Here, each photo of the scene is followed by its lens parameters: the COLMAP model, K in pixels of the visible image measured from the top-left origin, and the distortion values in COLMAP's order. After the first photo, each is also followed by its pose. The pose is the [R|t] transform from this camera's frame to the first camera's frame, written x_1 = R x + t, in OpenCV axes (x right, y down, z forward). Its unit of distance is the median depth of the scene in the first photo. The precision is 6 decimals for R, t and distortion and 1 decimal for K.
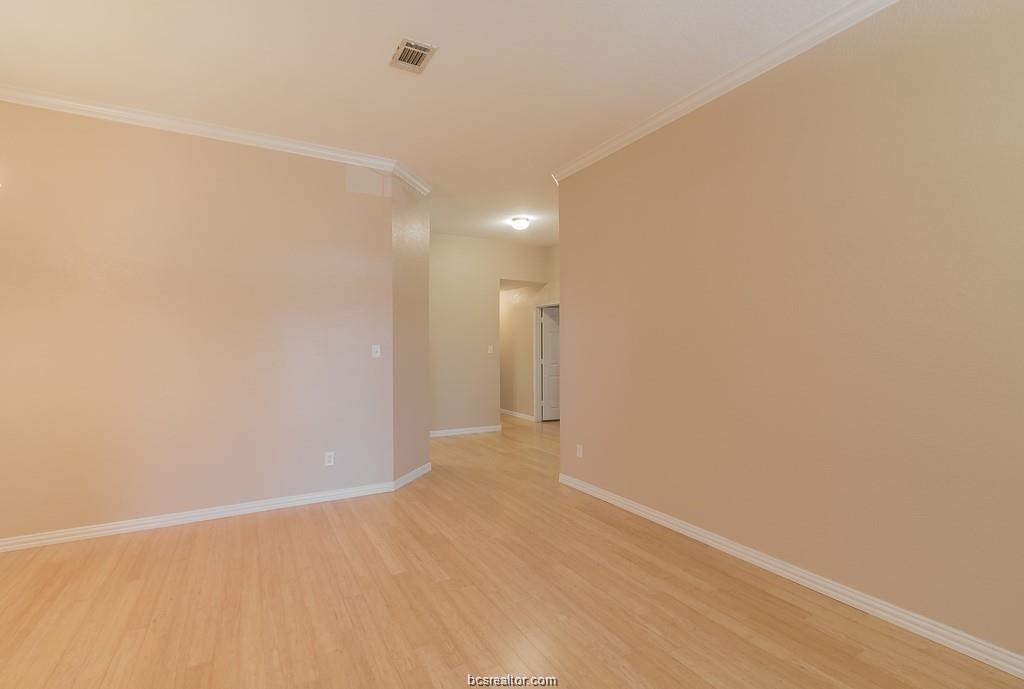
lens RADIAL K [[468.0, 0, 512.0], [0, 468.0, 344.5], [0, 0, 1]] dist [-0.000718, -0.000523]
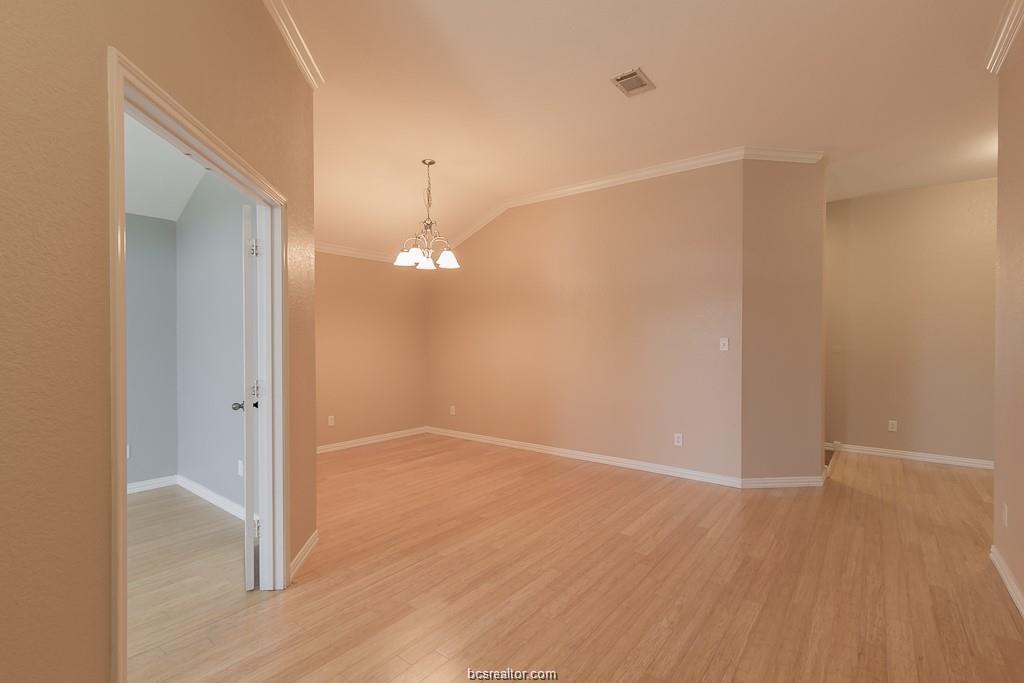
lens RADIAL K [[469.2, 0, 510.5], [0, 469.2, 342.9], [0, 0, 1]] dist [-0.000122, -0.000010]
pose [[0.389642, 0.011143, -0.920899, 0.585581], [-0.000461, 0.999929, 0.011904, -0.000855], [0.920966, -0.004214, 0.389619, 0.231869]]
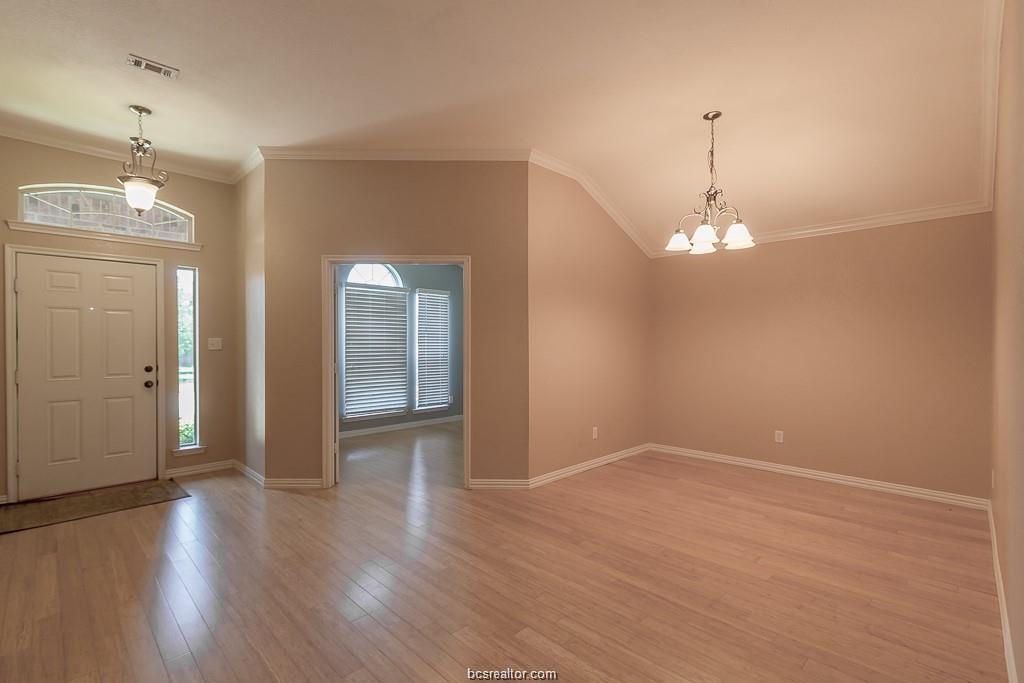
lens RADIAL K [[469.2, 0, 510.5], [0, 469.2, 342.9], [0, 0, 1]] dist [-0.000122, -0.000010]
pose [[-0.964781, 0.003861, -0.263027, -0.017352], [0.004494, 0.999988, -0.001805, 0.009234], [0.263016, -0.002923, -0.964787, 1.425797]]
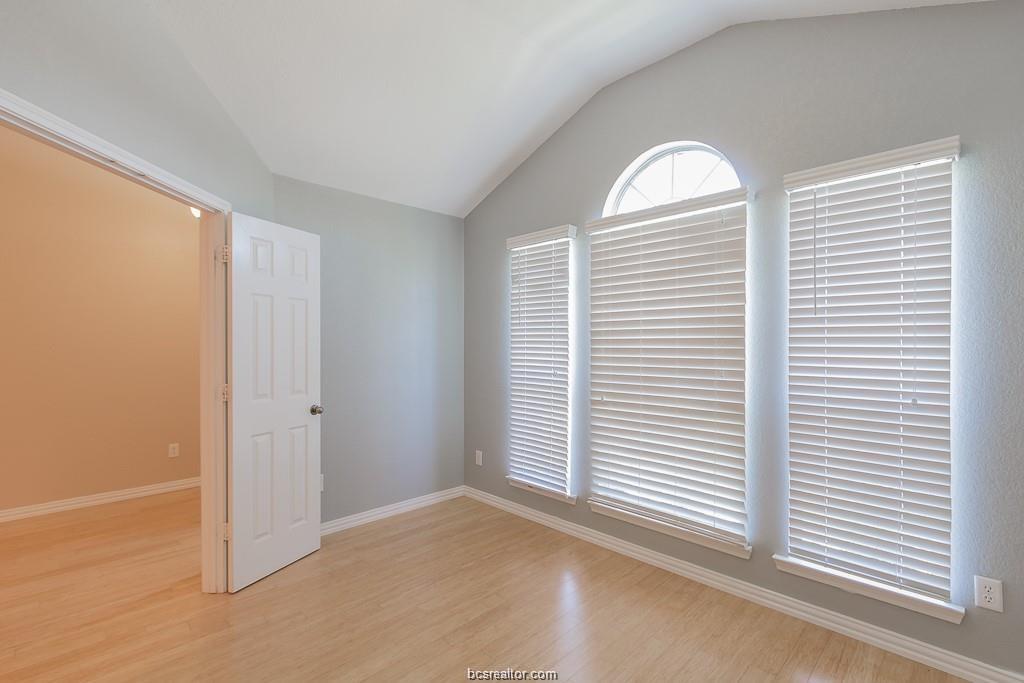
lens RADIAL K [[469.2, 0, 510.5], [0, 469.2, 342.9], [0, 0, 1]] dist [-0.000122, -0.000010]
pose [[-0.249445, -0.002394, 0.968386, -0.720152], [-0.005358, 0.999985, 0.001092, -0.005823], [-0.968374, -0.004916, -0.249454, -0.192496]]
